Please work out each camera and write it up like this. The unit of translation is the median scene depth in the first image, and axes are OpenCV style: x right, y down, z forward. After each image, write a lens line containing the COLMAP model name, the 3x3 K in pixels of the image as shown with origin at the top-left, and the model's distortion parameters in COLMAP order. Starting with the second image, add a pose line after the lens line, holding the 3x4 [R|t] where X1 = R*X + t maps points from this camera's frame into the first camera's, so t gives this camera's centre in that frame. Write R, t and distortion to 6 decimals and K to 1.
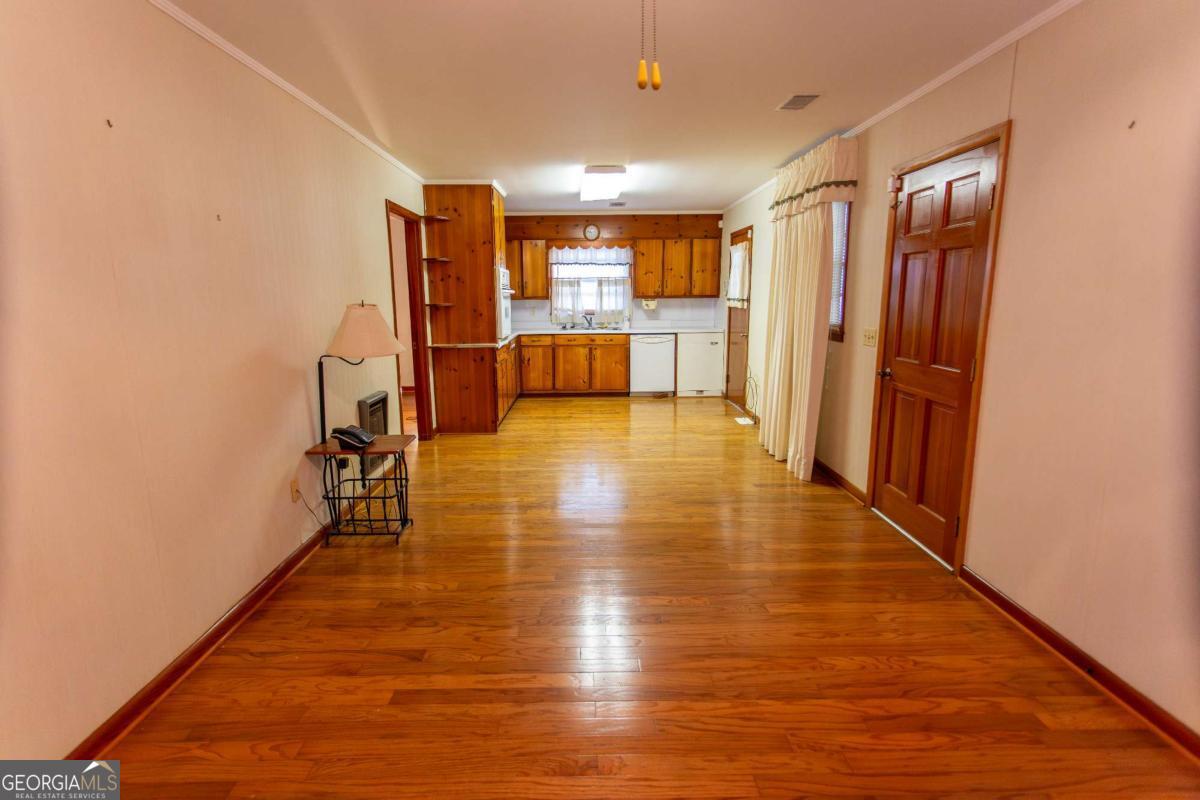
lens RADIAL K [[573.5, 0, 600.2], [0, 573.5, 395.8], [0, 0, 1]] dist [0.004975, -0.000102]
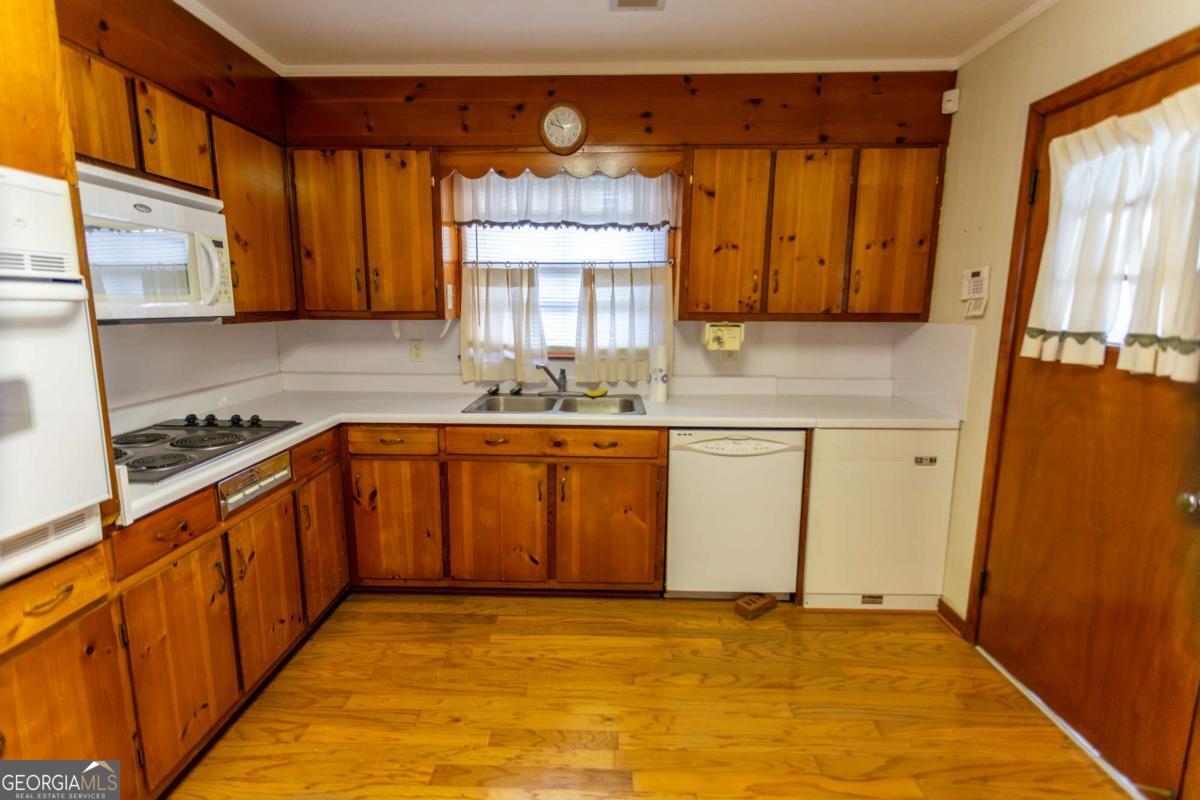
lens RADIAL K [[573.5, 0, 596.2], [0, 573.5, 402.3], [0, 0, 1]] dist [0.004975, -0.000102]
pose [[0.998559, 0.020491, -0.049597, 0.025131], [-0.020699, 0.999779, -0.003689, -0.117893], [0.049511, 0.004710, 0.998762, 0.650071]]
